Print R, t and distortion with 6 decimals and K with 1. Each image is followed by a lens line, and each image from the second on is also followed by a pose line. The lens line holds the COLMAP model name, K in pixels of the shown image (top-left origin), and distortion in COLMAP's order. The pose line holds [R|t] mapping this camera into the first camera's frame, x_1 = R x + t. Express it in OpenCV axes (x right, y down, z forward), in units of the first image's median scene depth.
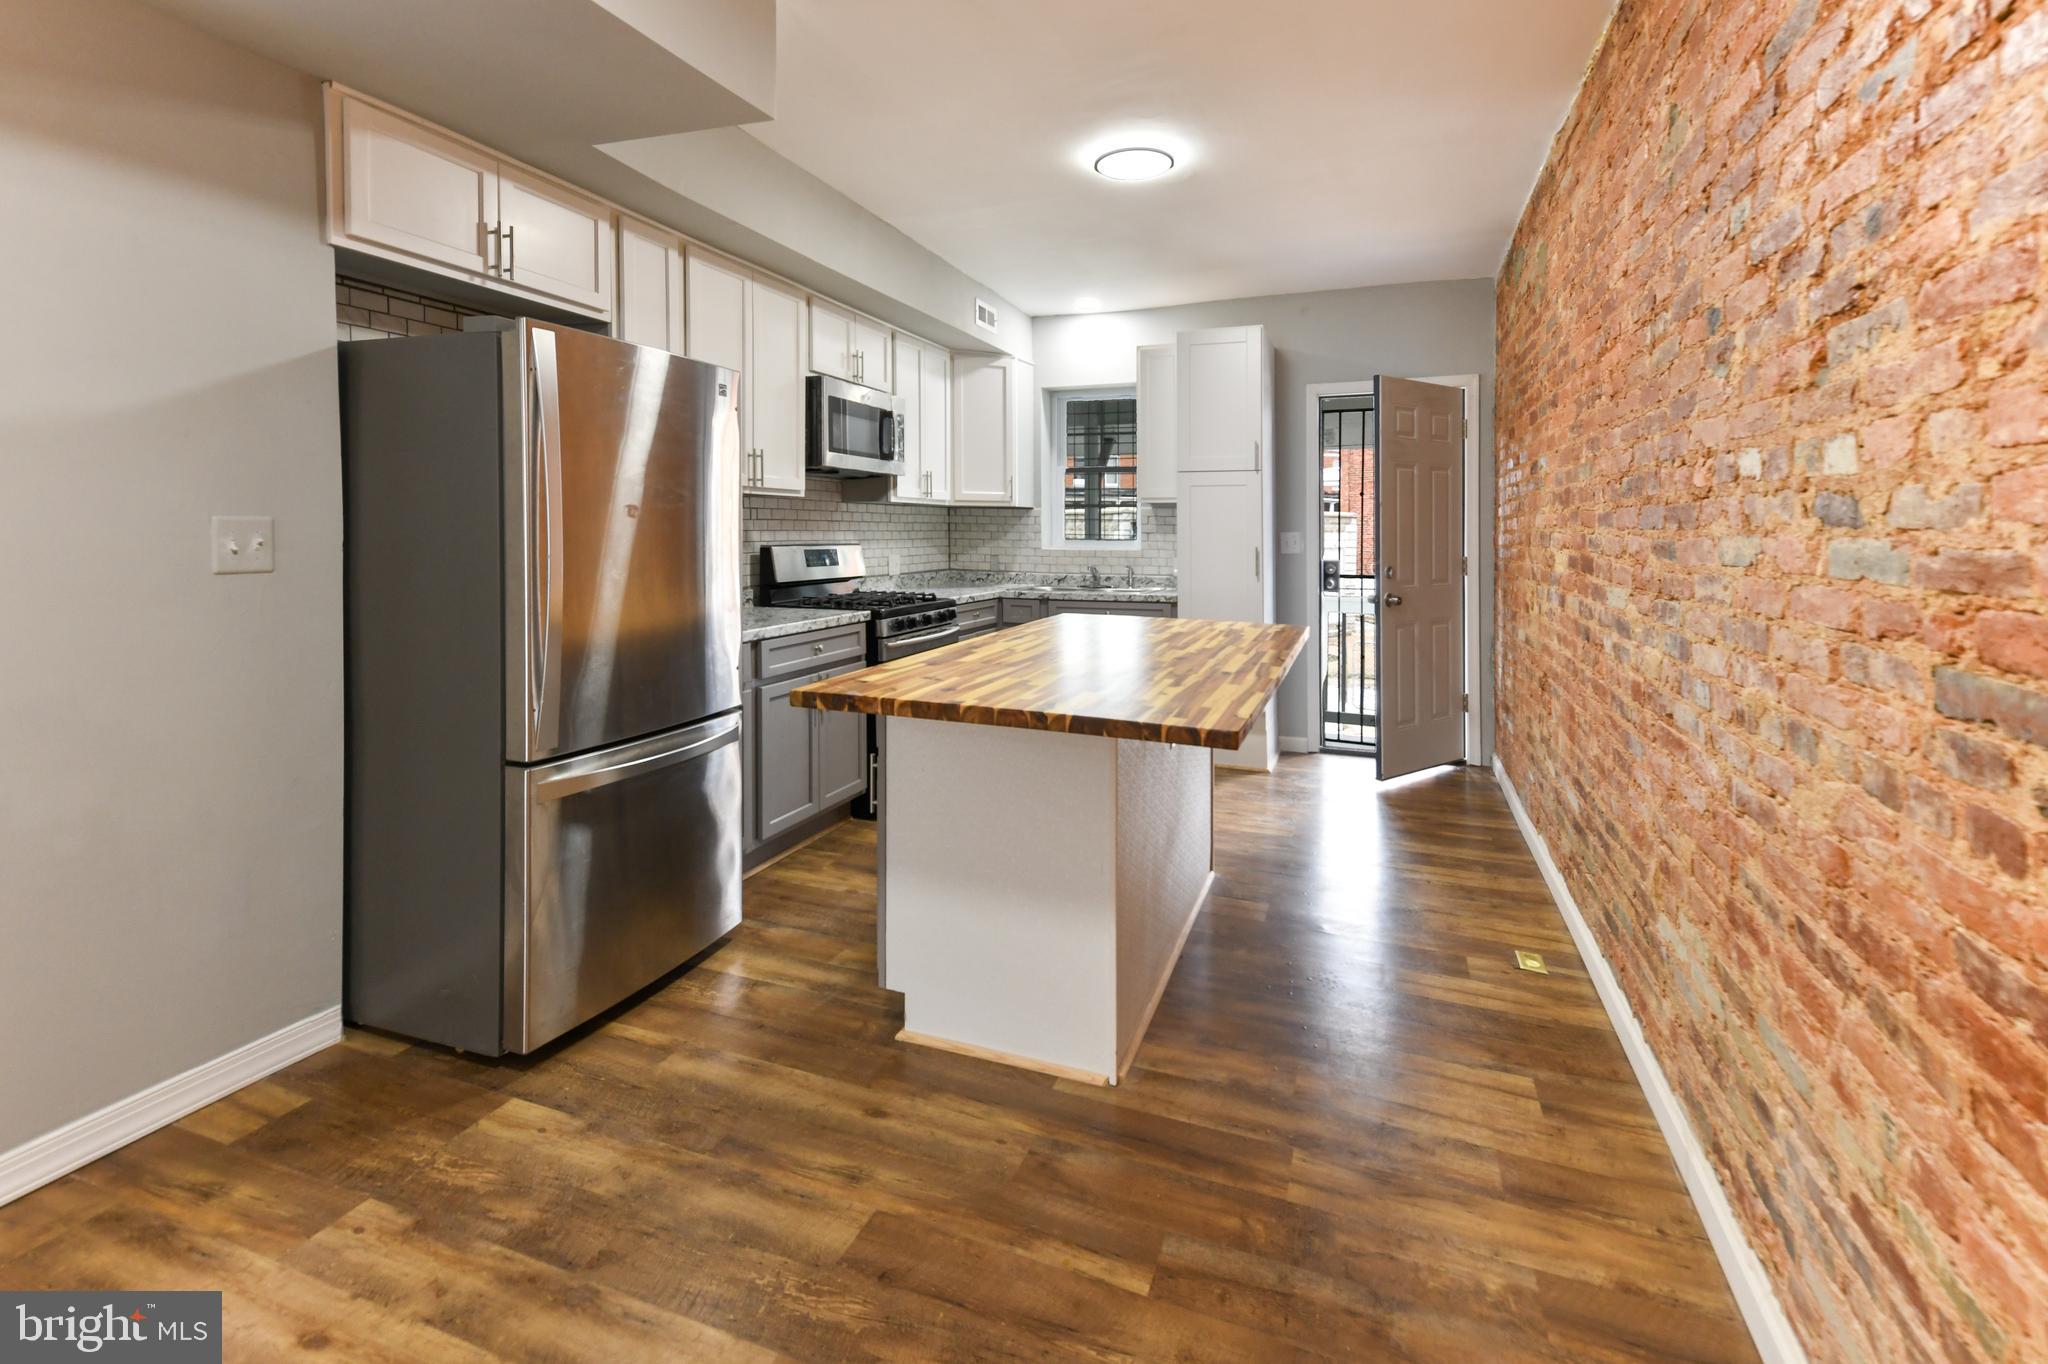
lens RADIAL K [[923.0, 0, 1031.0], [0, 923.0, 533.9], [0, 0, 1]] dist [0.042784, -0.015346]
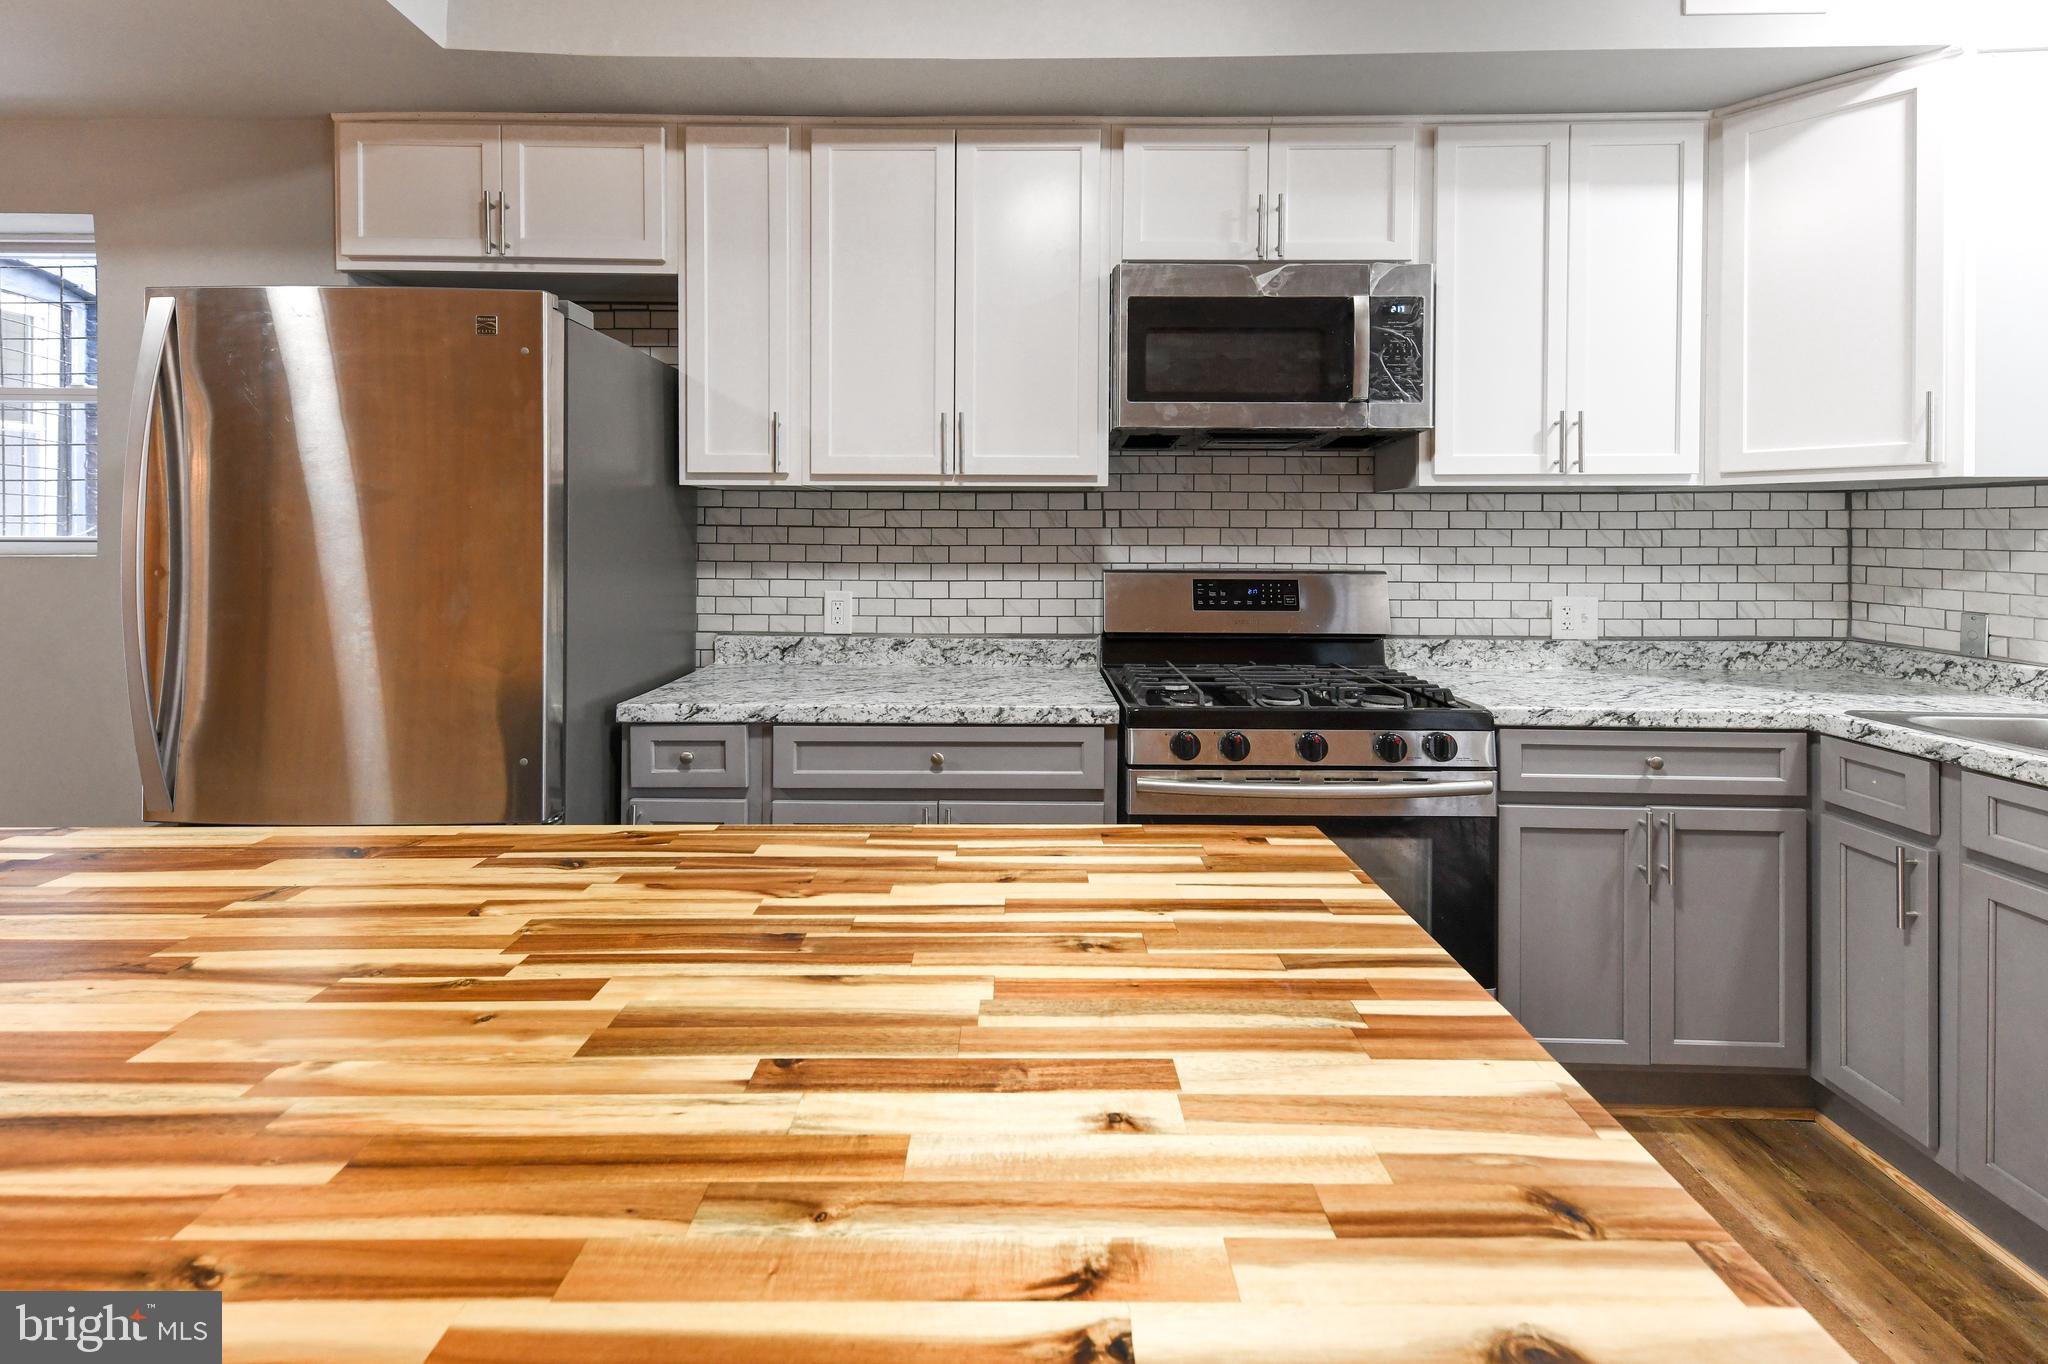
lens RADIAL K [[907.4, 0, 990.8], [0, 907.4, 547.1], [0, 0, 1]] dist [0.023399, -0.005408]
pose [[0.344634, 0.003755, -0.938730, 0.191375], [-0.003852, 0.999989, 0.002586, -0.003072], [0.938729, 0.002724, 0.344644, 0.553967]]
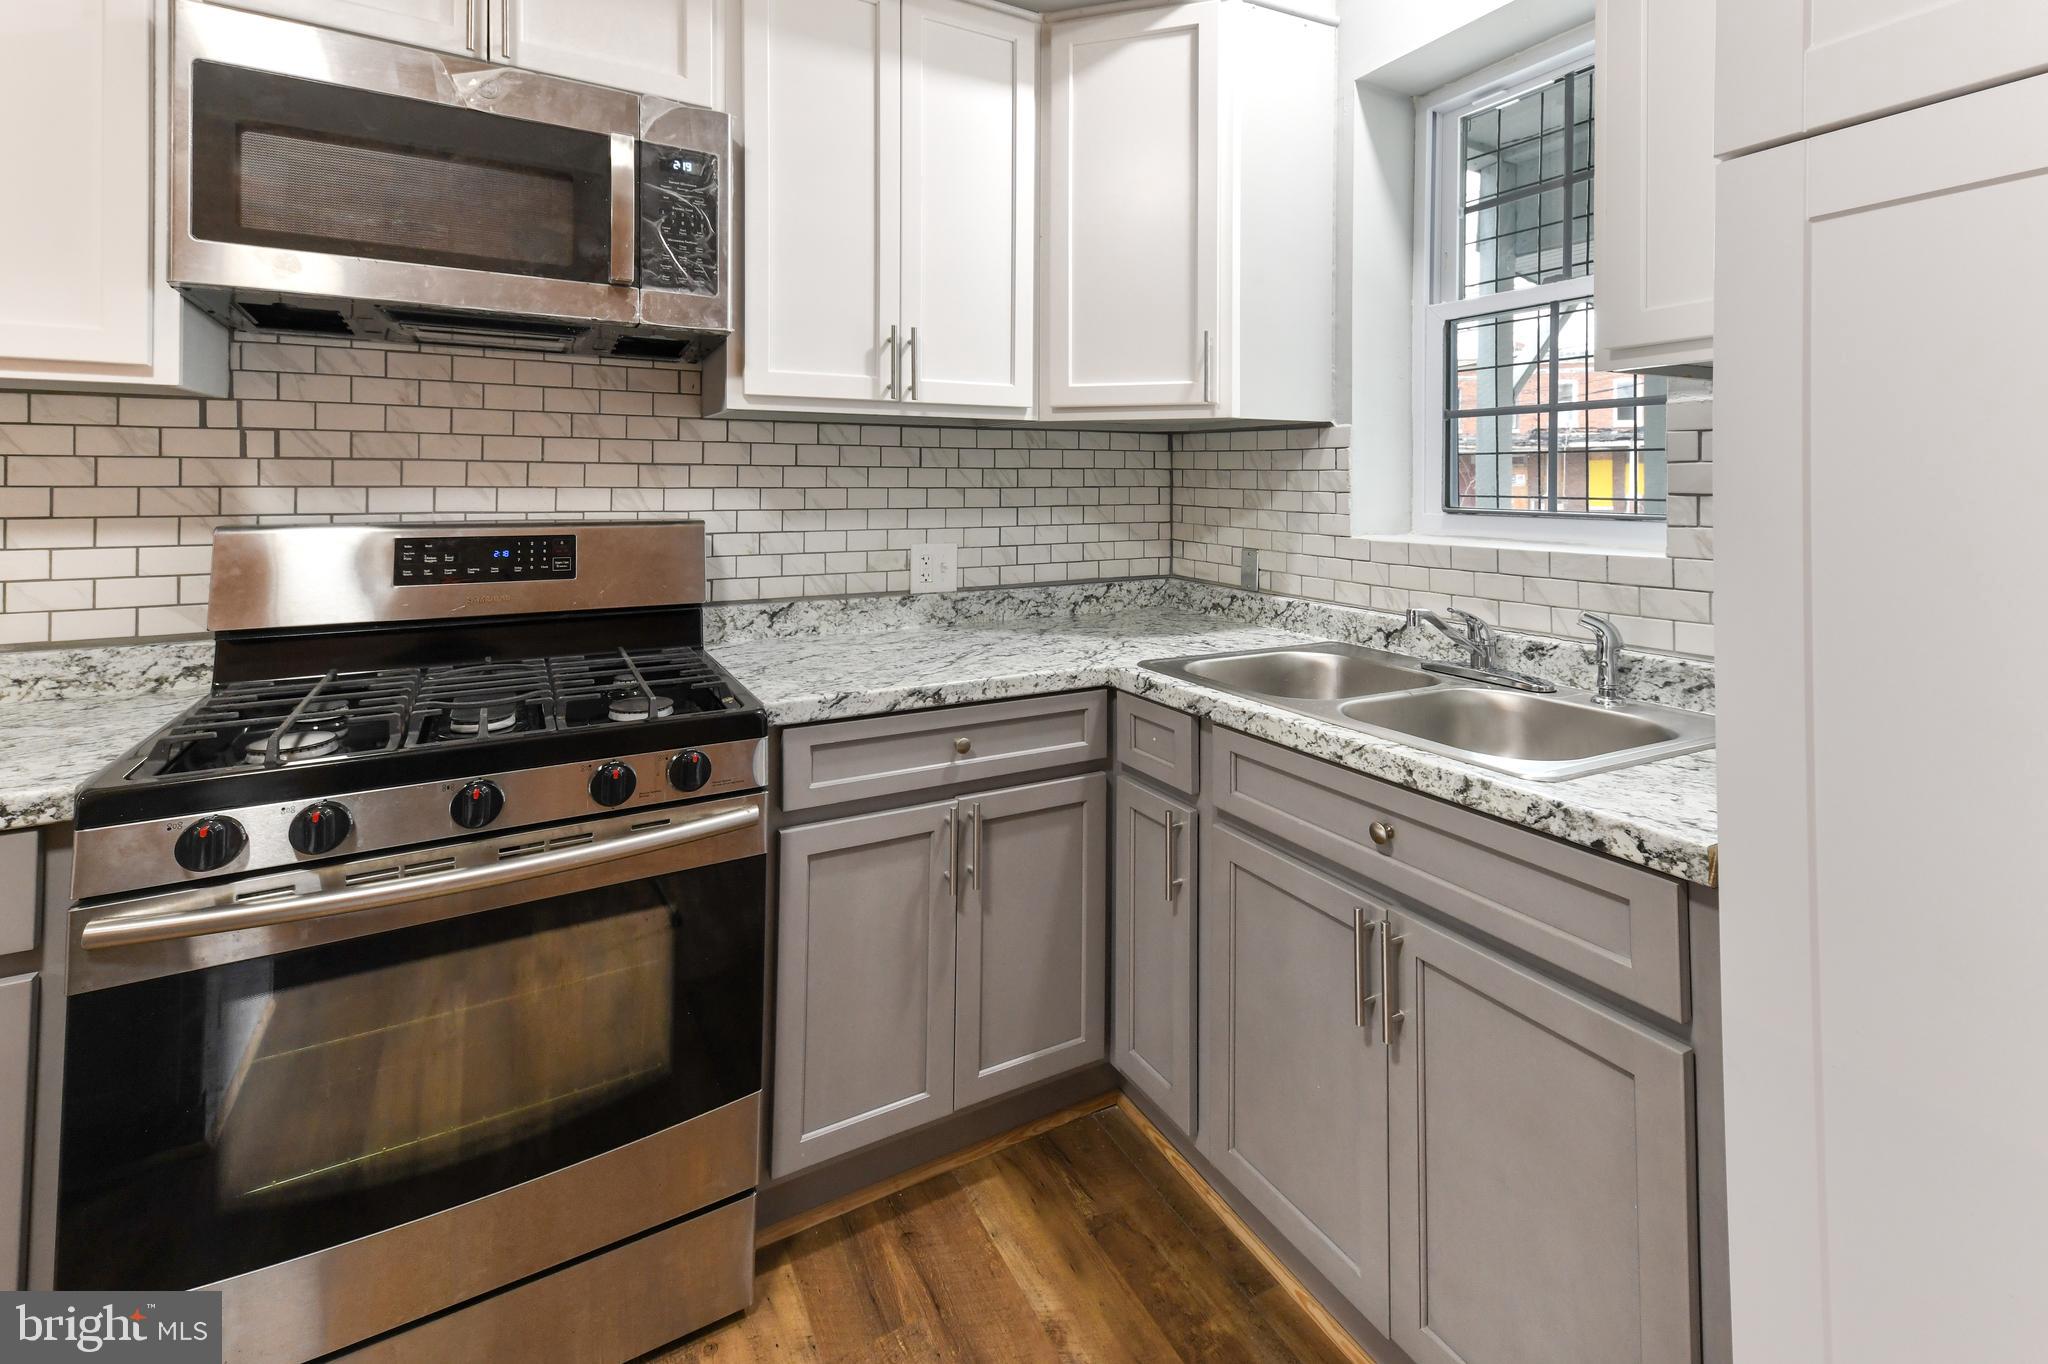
lens RADIAL K [[942.4, 0, 1032.2], [0, 942.4, 488.0], [0, 0, 1]] dist [0.027931, 0.000244]
pose [[0.776598, 0.002459, -0.629992, 0.157184], [-0.002126, 0.999997, 0.001282, -0.003590], [0.629993, 0.000344, 0.776601, 0.694783]]
